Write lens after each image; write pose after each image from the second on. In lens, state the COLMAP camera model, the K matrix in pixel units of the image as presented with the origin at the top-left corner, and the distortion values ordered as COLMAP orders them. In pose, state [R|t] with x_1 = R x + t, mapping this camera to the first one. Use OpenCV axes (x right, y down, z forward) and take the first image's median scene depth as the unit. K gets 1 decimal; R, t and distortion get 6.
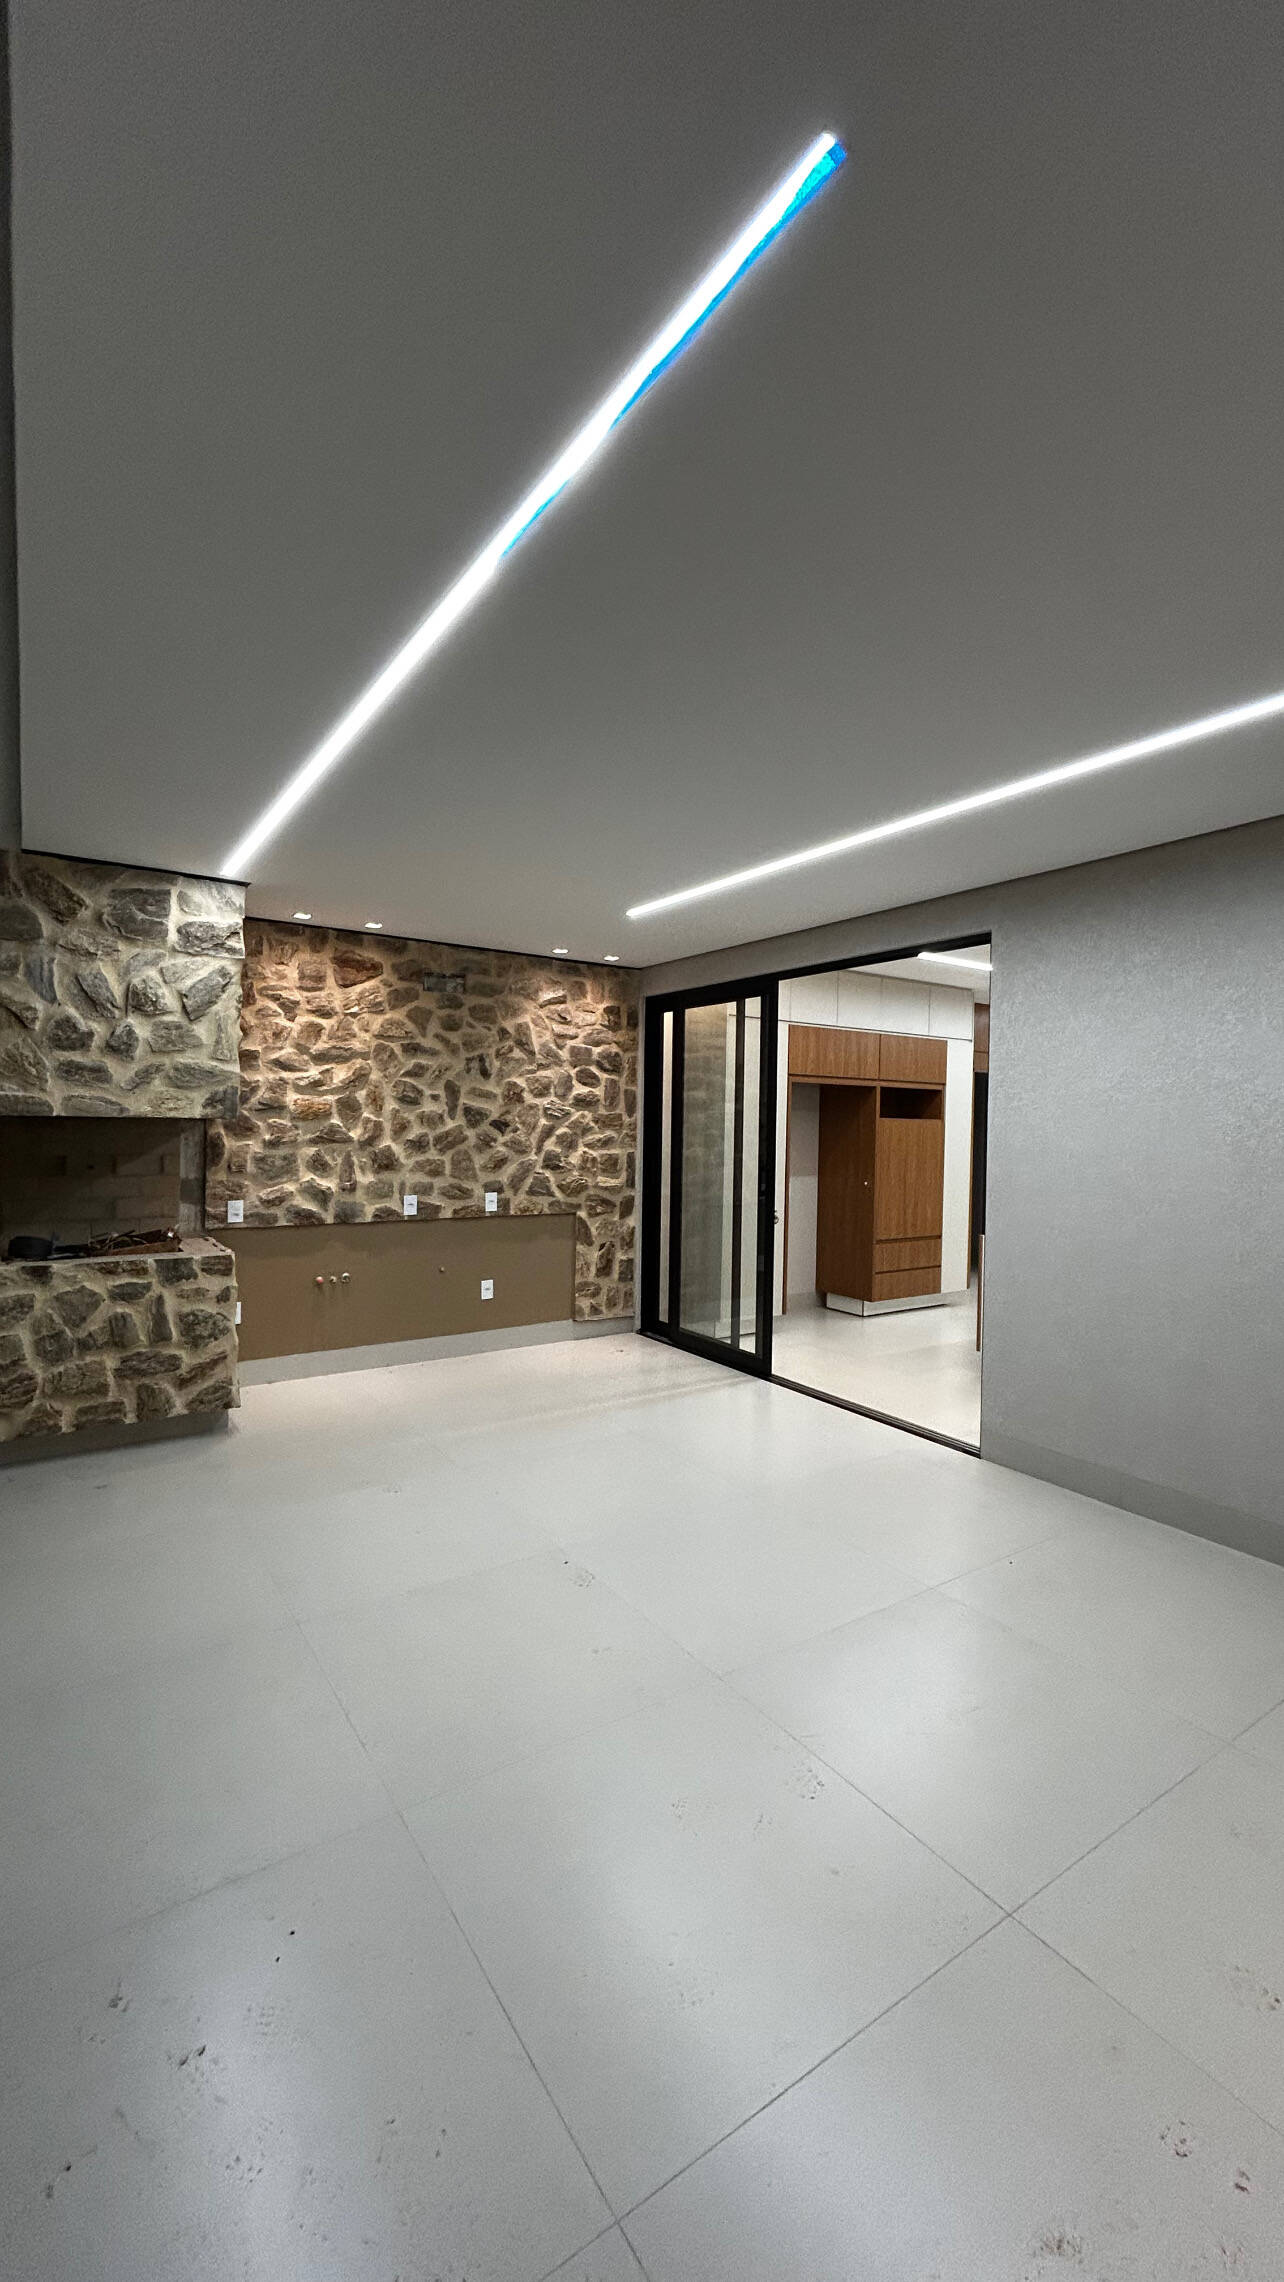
lens RADIAL K [[918.4, 0, 648.2], [0, 918.4, 1135.8], [0, 0, 1]] dist [0.000032, -0.000142]
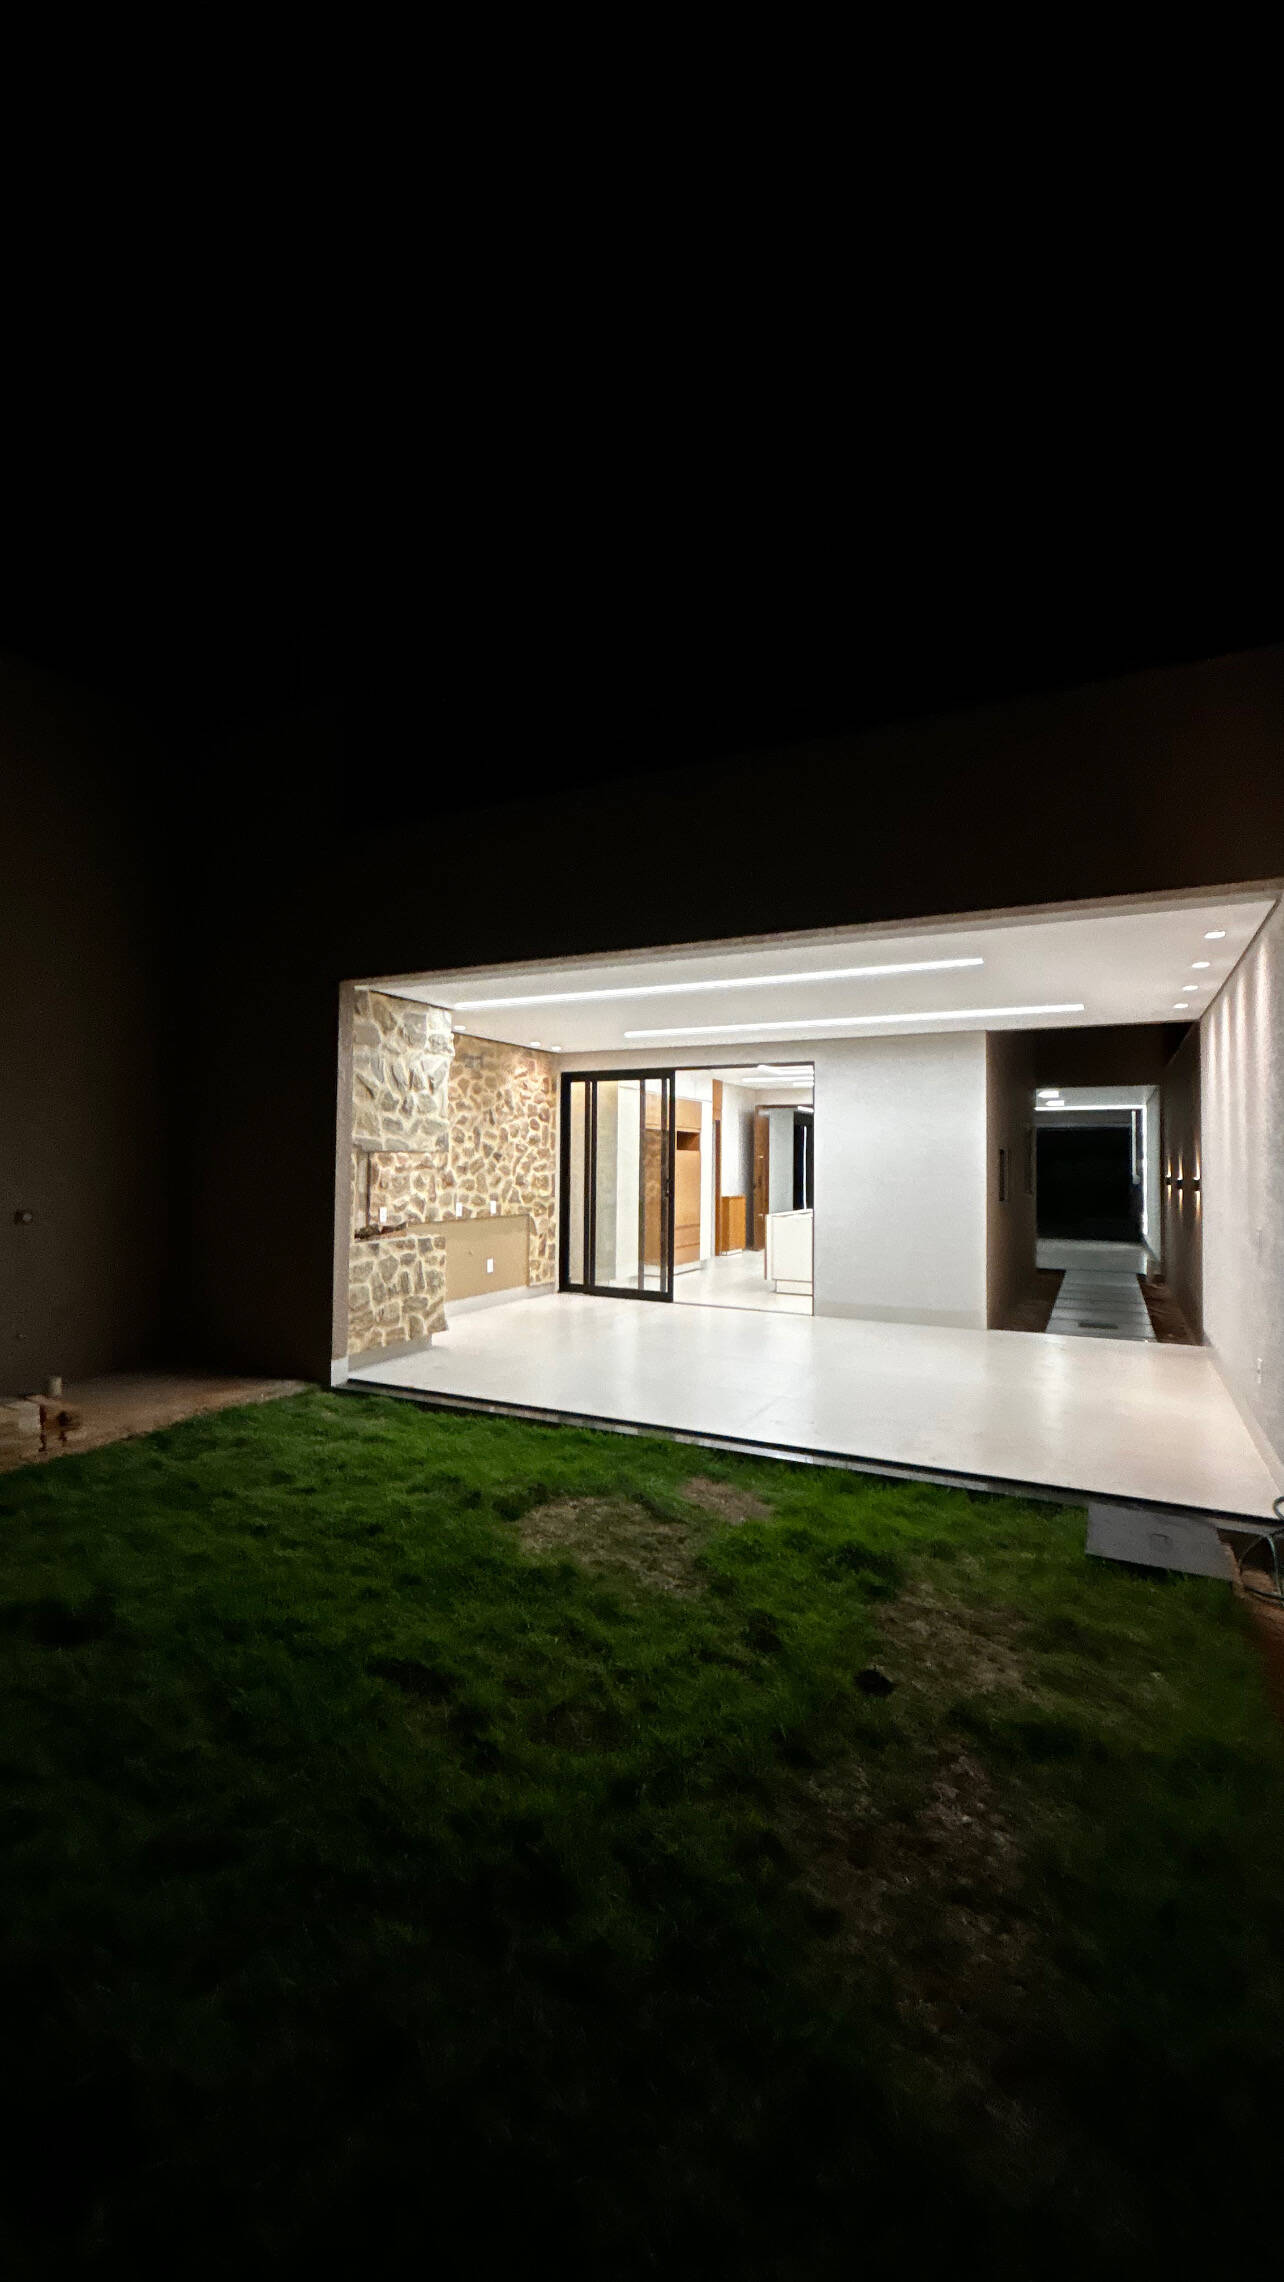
lens RADIAL K [[918.4, 0, 648.2], [0, 918.4, 1135.8], [0, 0, 1]] dist [0.000032, -0.000142]
pose [[0.873206, 0.004300, 0.487333, -0.711273], [0.012478, 0.999436, -0.031178, 0.005517], [-0.487192, 0.033306, 0.872659, -0.459046]]
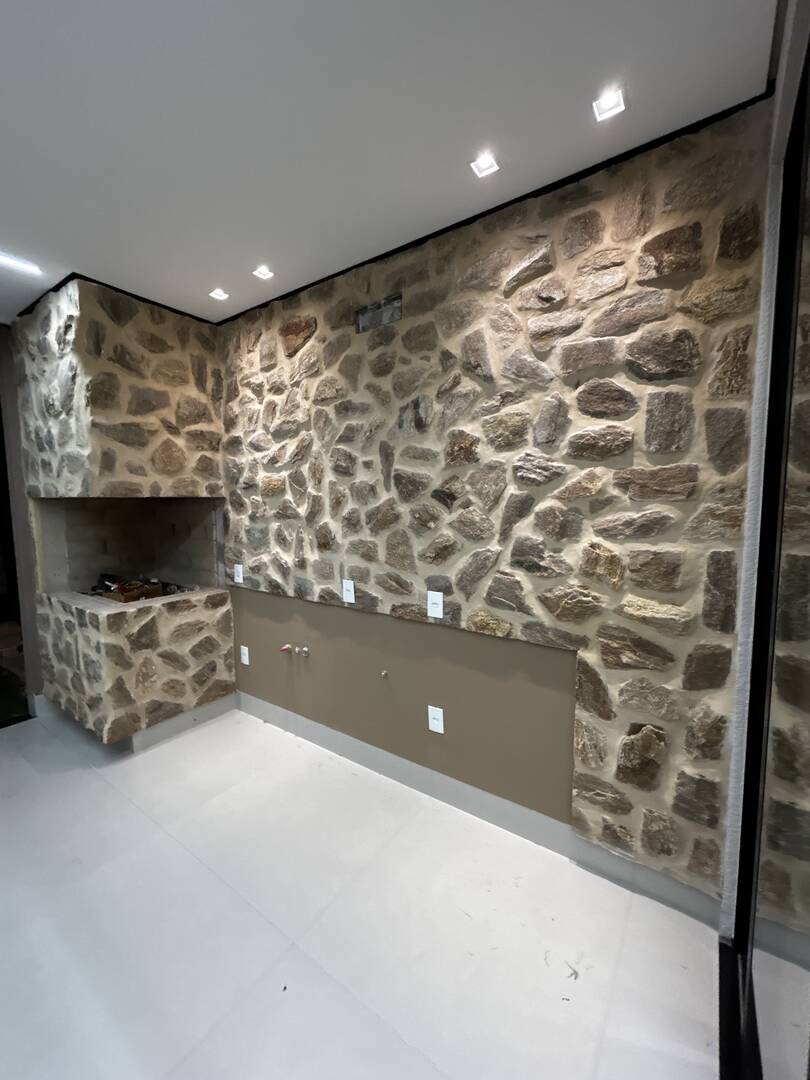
lens RADIAL K [[436.6, 0, 405.8], [0, 436.6, 537.4], [0, 0, 1]] dist [-0.002449, 0.004272]
pose [[0.344436, 0.066679, -0.936439, 0.144245], [0.001305, 0.997440, 0.071502, -0.005226], [0.938809, -0.025850, 0.343467, 0.897229]]
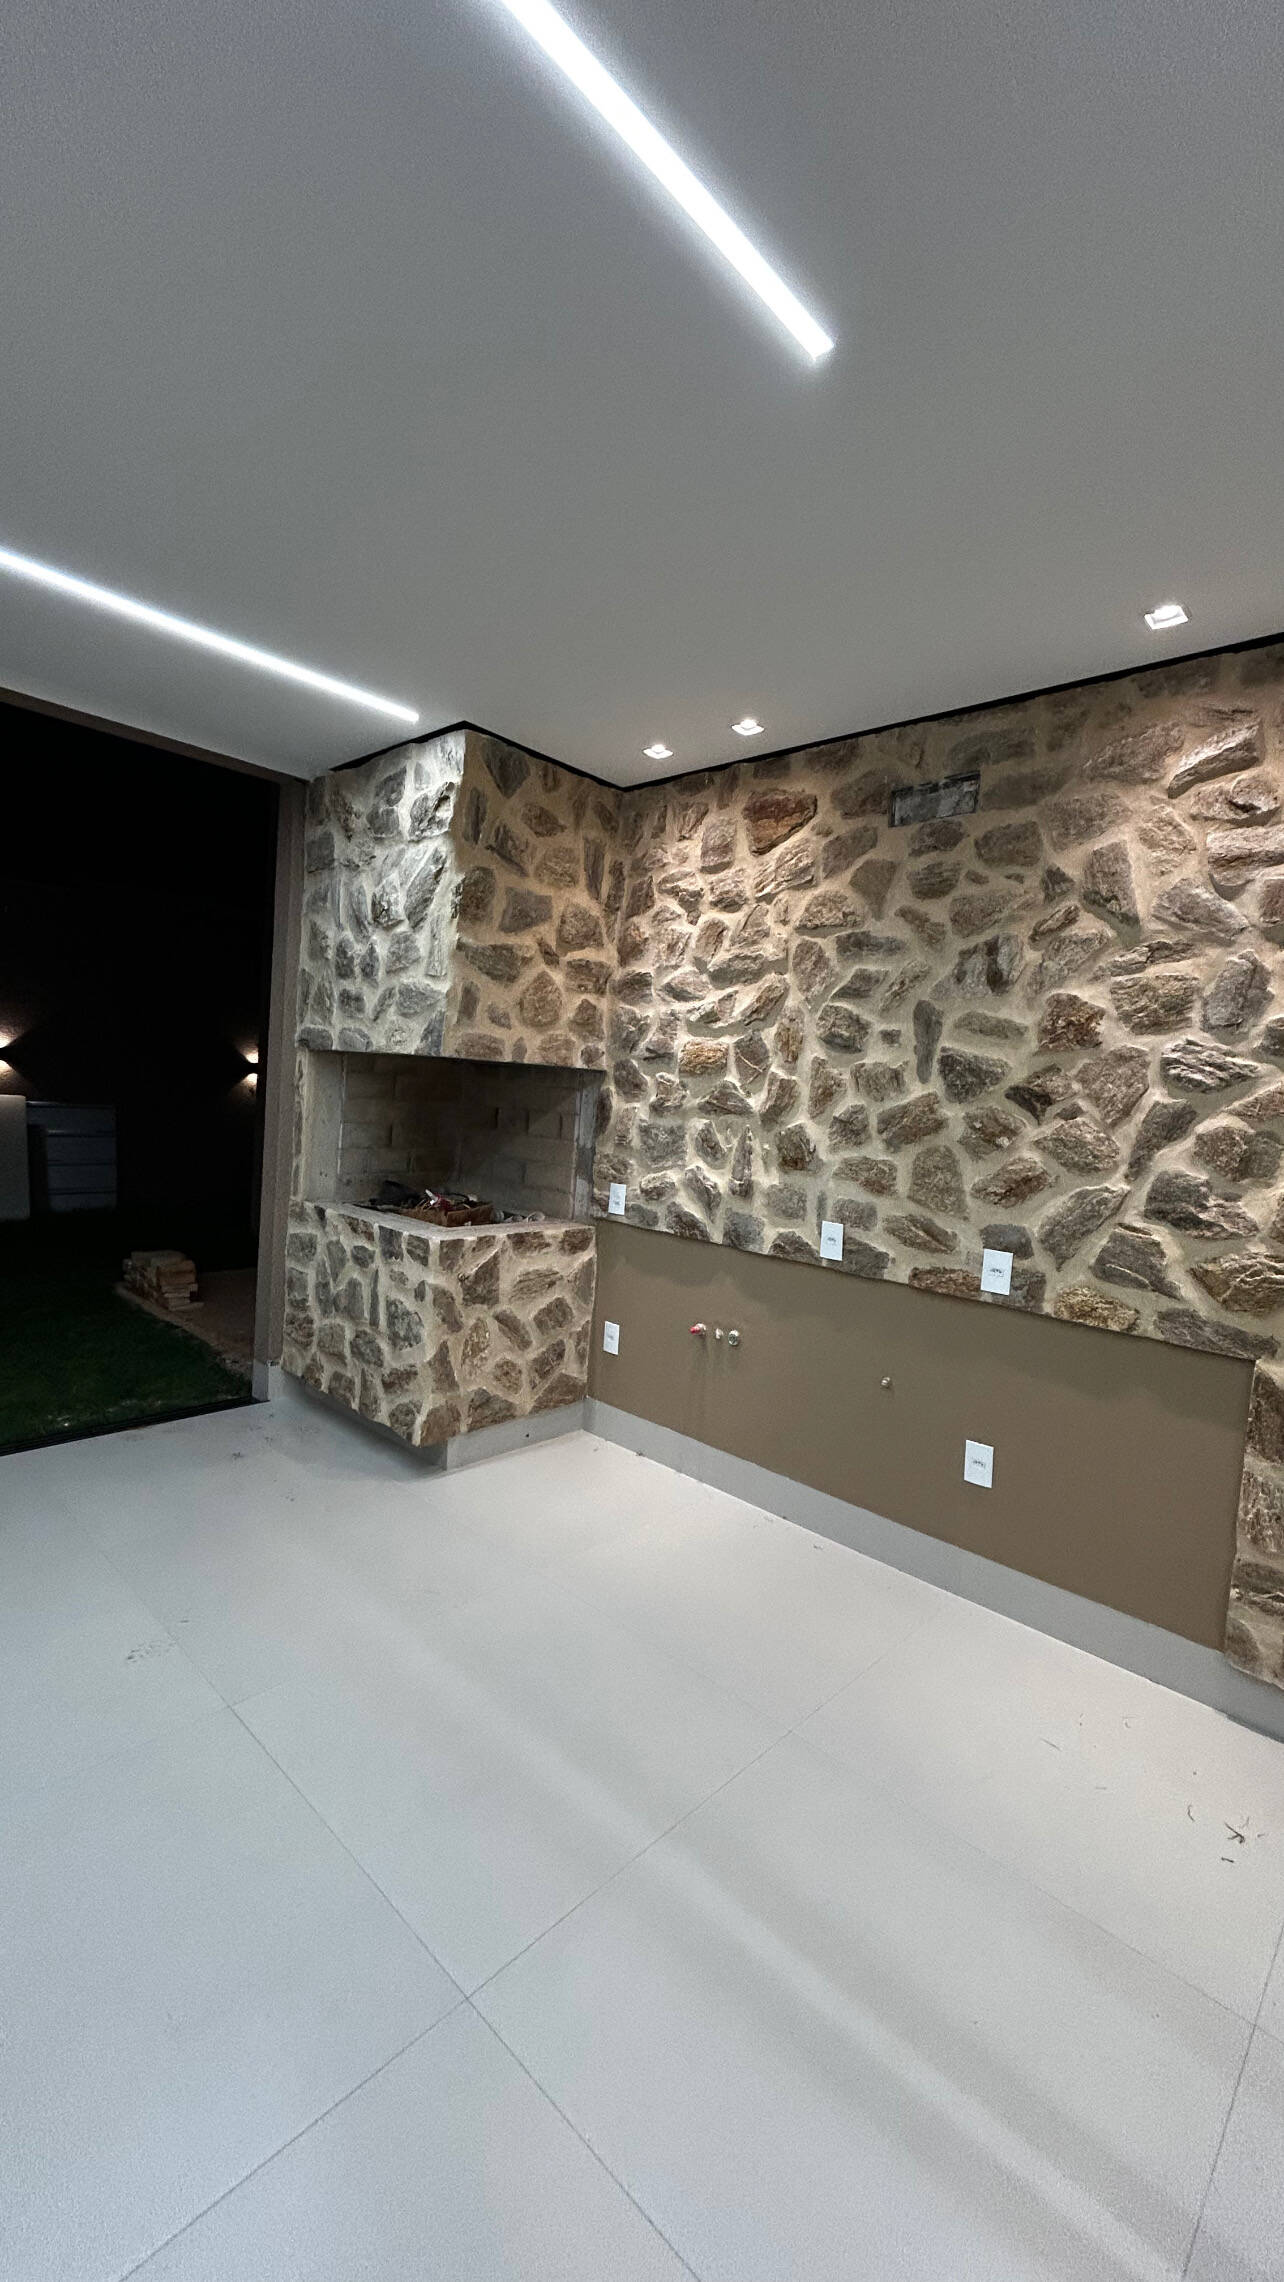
lens RADIAL K [[918.4, 0, 648.2], [0, 918.4, 1135.8], [0, 0, 1]] dist [0.000032, -0.000142]
pose [[0.215708, 0.052373, -0.975052, 0.229923], [-0.078555, 0.996255, 0.036133, 0.004113], [0.973293, 0.068801, 0.219015, 0.765303]]
